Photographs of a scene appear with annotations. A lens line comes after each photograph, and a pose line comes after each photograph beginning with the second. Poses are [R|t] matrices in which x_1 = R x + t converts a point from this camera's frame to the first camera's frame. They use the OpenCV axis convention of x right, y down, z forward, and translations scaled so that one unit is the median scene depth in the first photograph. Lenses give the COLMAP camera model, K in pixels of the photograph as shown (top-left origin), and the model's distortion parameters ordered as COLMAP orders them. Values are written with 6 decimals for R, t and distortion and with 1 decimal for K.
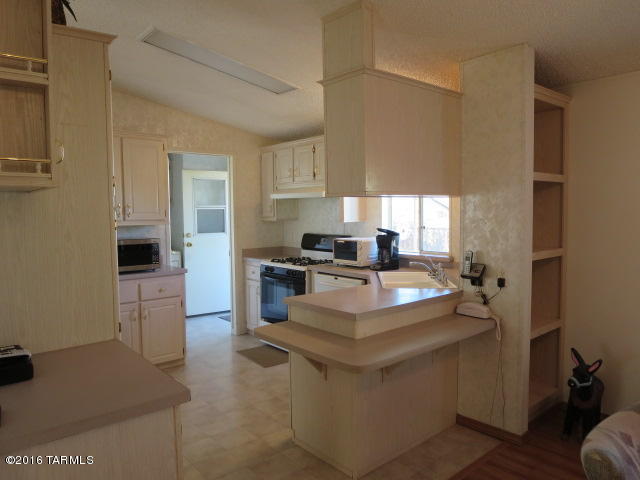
lens RADIAL K [[456.9, 0, 319.6], [0, 456.9, 241.4], [0, 0, 1]] dist [-0.031040, -0.001572]
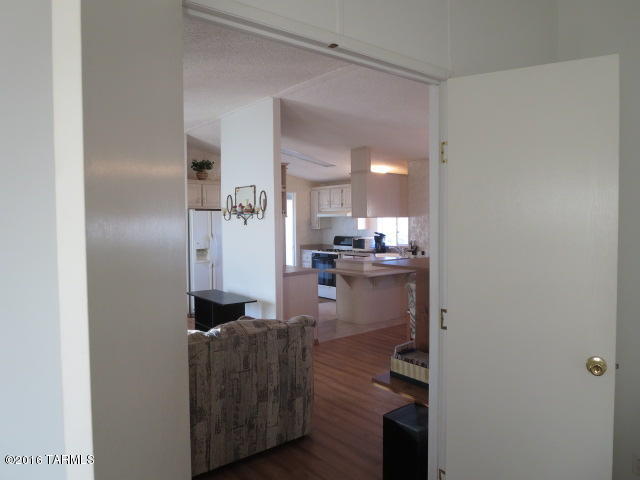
lens RADIAL K [[456.9, 0, 319.6], [0, 456.9, 241.4], [0, 0, 1]] dist [-0.031040, -0.001572]
pose [[0.999737, 0.006518, -0.022003, -0.065863], [-0.007182, 0.999517, -0.030251, 0.068281], [0.021795, 0.030401, 0.999300, -0.935039]]
